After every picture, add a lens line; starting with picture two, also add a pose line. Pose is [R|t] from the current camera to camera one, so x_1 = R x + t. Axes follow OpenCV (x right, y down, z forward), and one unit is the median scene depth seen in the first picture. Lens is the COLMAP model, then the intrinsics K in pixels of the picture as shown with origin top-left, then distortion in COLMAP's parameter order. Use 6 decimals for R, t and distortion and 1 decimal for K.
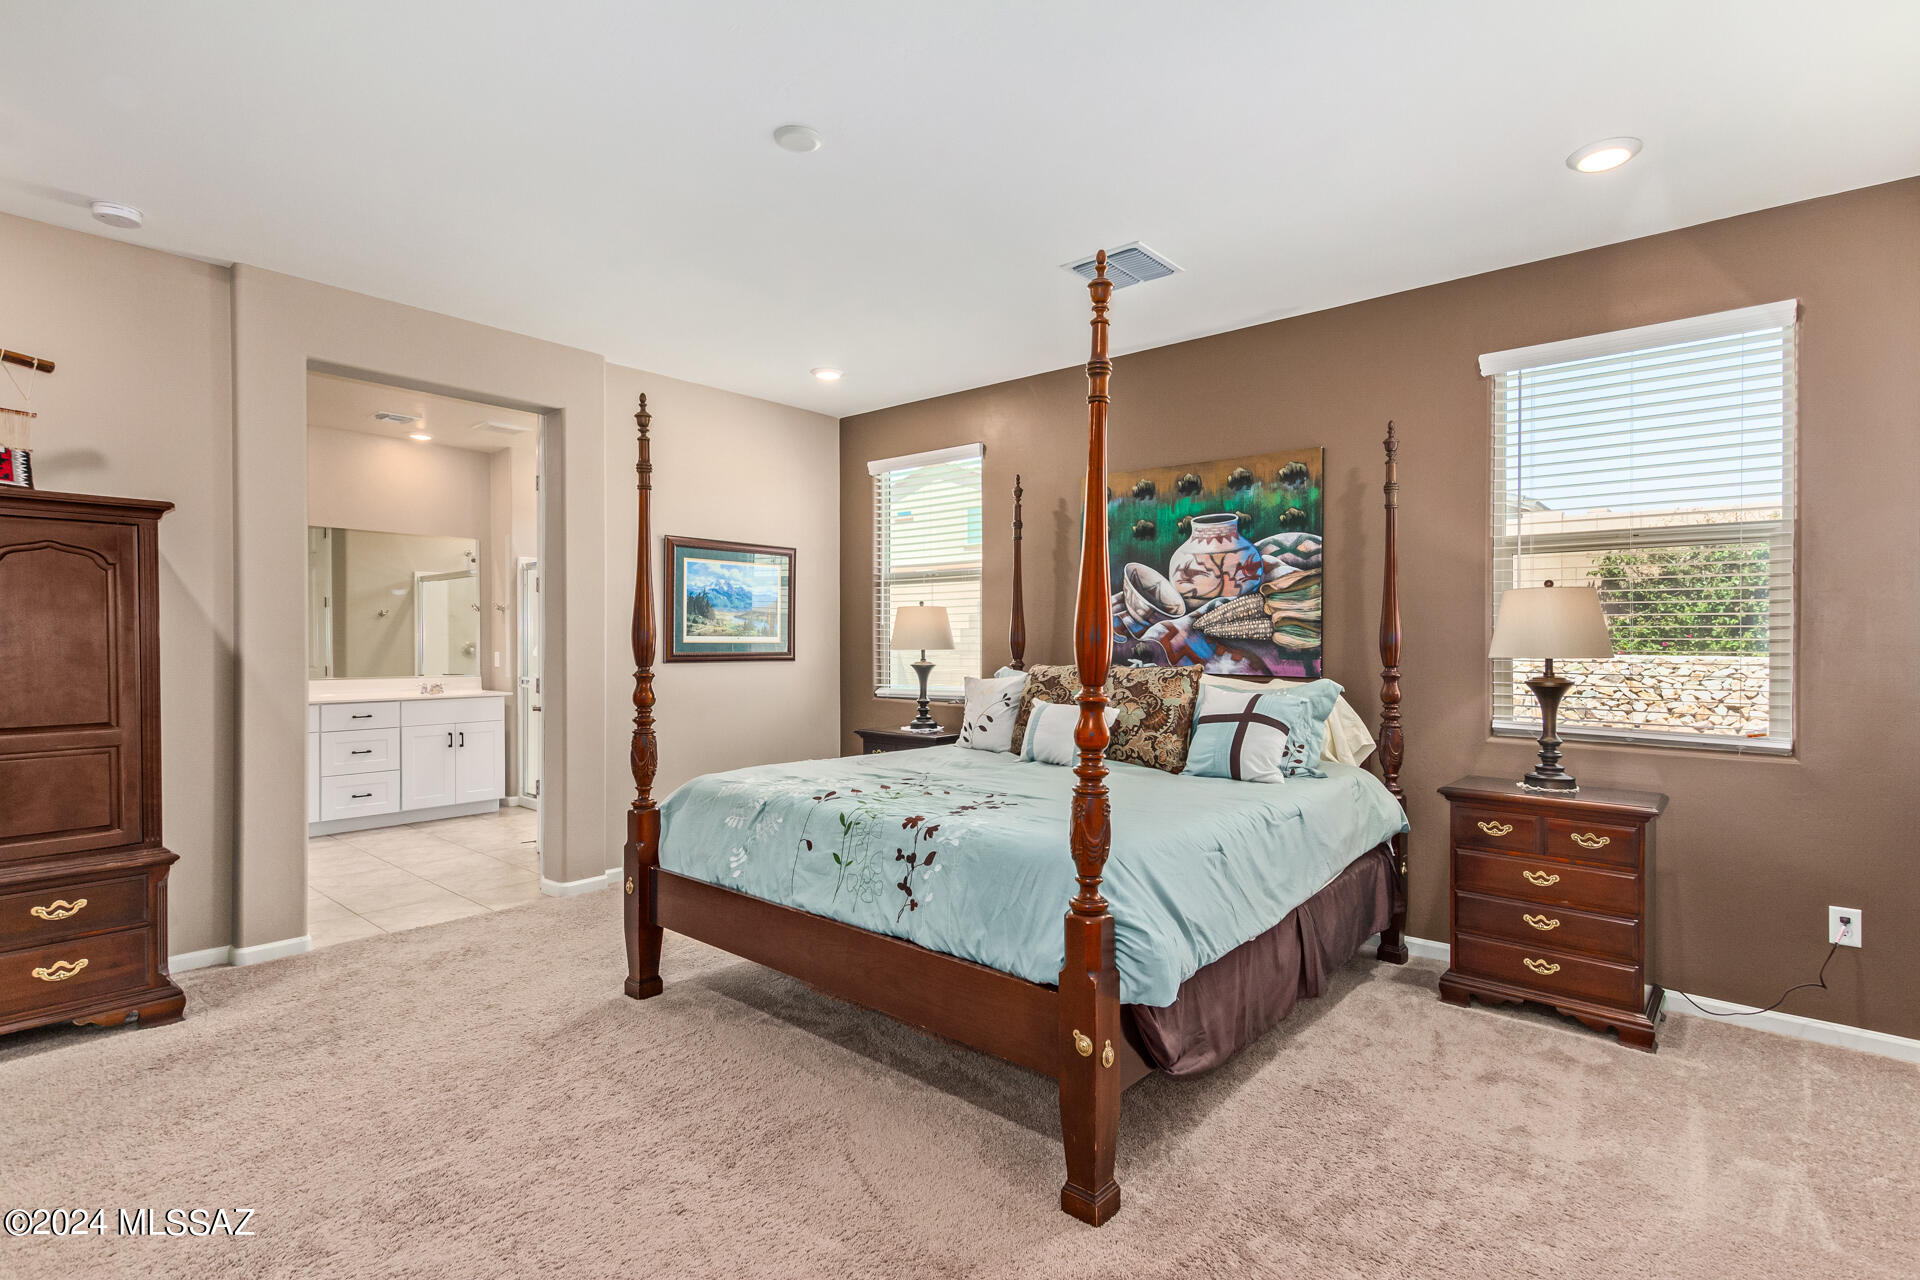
lens RADIAL K [[915.9, 0, 965.0], [0, 915.9, 639.2], [0, 0, 1]] dist [0.000158, 0.000177]
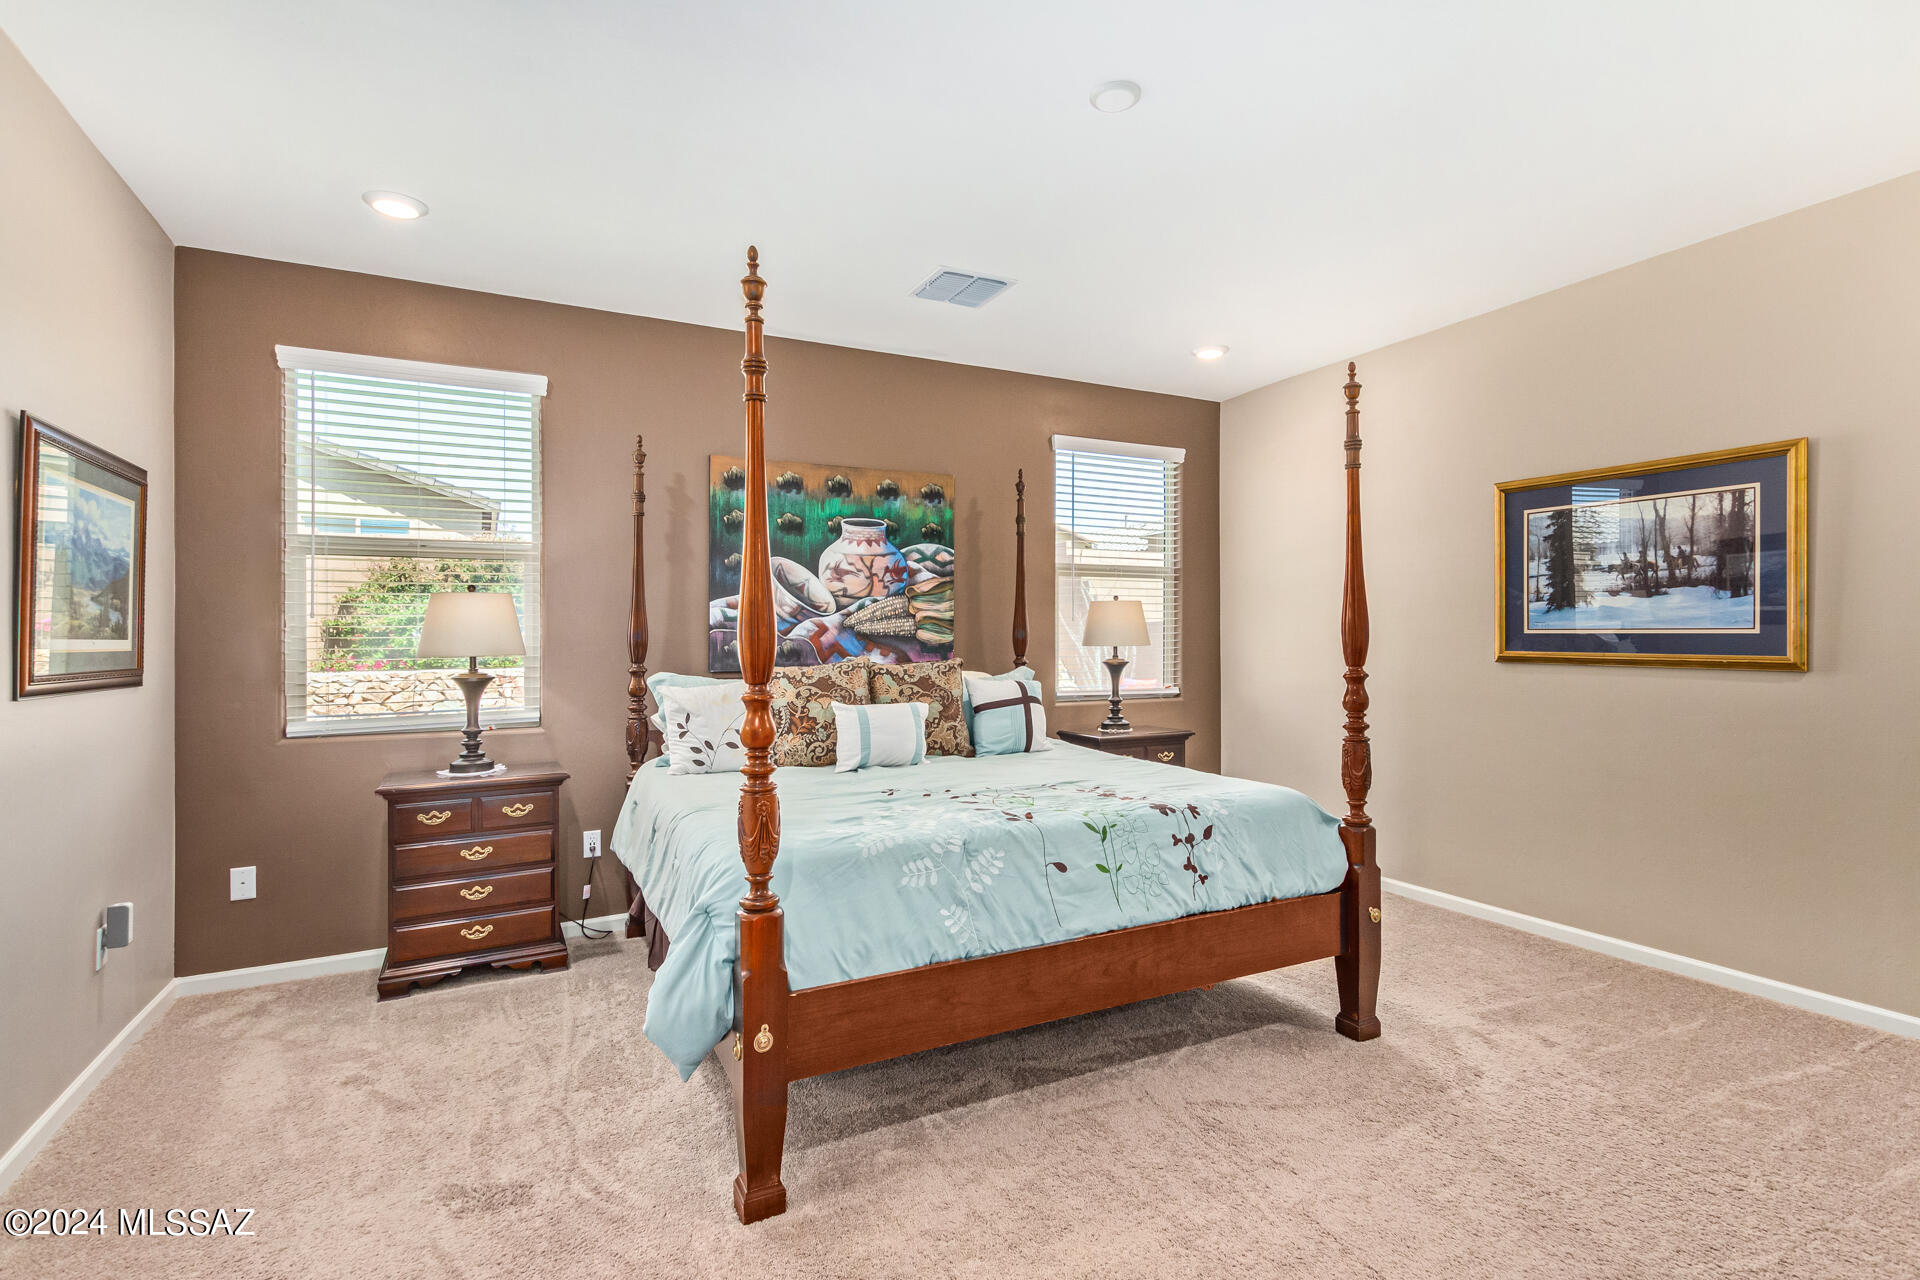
lens RADIAL K [[933.2, 0, 970.1], [0, 933.2, 635.4], [0, 0, 1]] dist [0.004234, 0.000338]
pose [[0.372959, -0.006451, 0.927825, -0.700255], [0.008981, 0.999954, 0.003342, -0.003635], [-0.927804, 0.007087, 0.373000, 0.494192]]
